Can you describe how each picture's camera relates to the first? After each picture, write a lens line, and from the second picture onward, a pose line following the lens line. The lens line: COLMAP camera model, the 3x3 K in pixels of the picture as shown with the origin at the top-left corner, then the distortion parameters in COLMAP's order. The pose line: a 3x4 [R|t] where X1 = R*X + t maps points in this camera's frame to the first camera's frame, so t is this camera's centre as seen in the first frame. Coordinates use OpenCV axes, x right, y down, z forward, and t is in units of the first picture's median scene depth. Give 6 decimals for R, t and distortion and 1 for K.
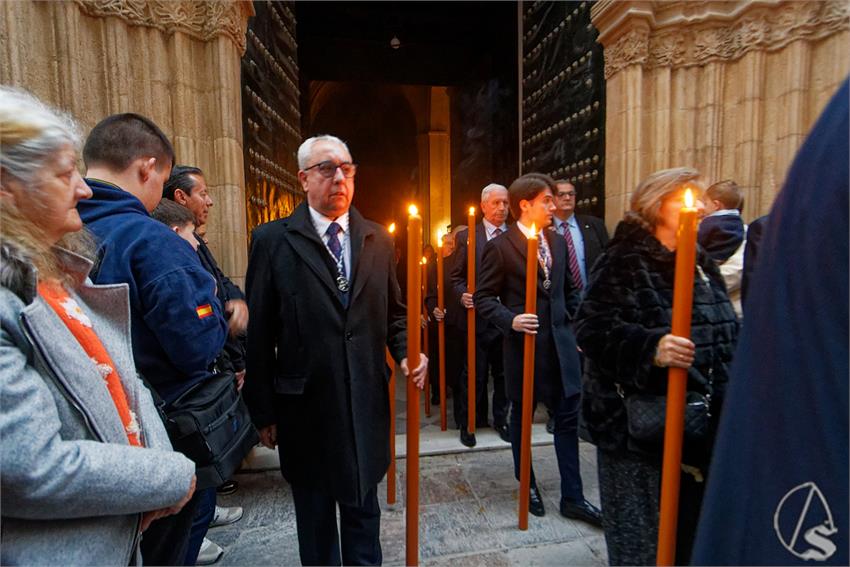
lens RADIAL K [[440.4, 0, 425.3], [0, 440.4, 293.8], [0, 0, 1]] dist [0.000483, -0.000059]
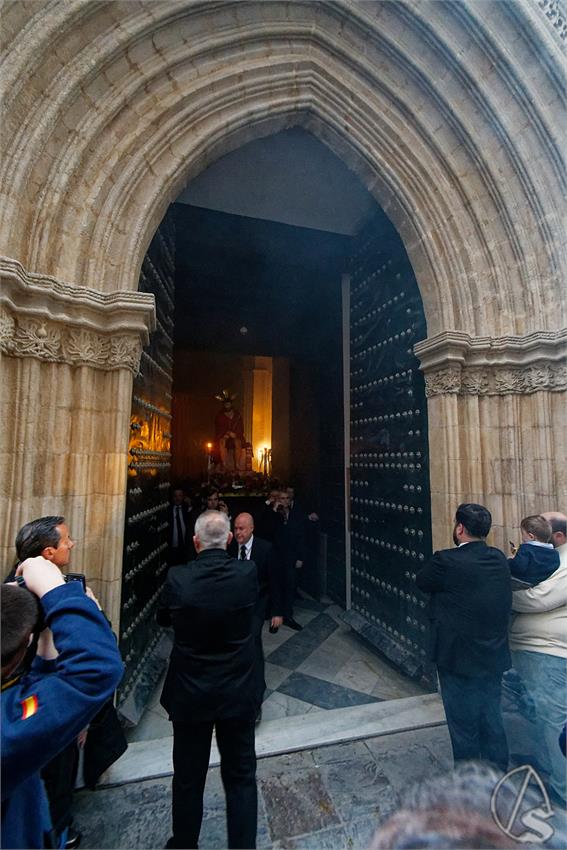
lens RADIAL K [[377.1, 0, 274.7], [0, 377.1, 427.0], [0, 0, 1]] dist [0.003325, 0.000394]
pose [[0.995946, 0.033516, 0.083473, -0.119393], [-0.018584, 0.984637, -0.173623, -0.233614], [-0.088010, 0.171368, 0.981268, 0.001123]]
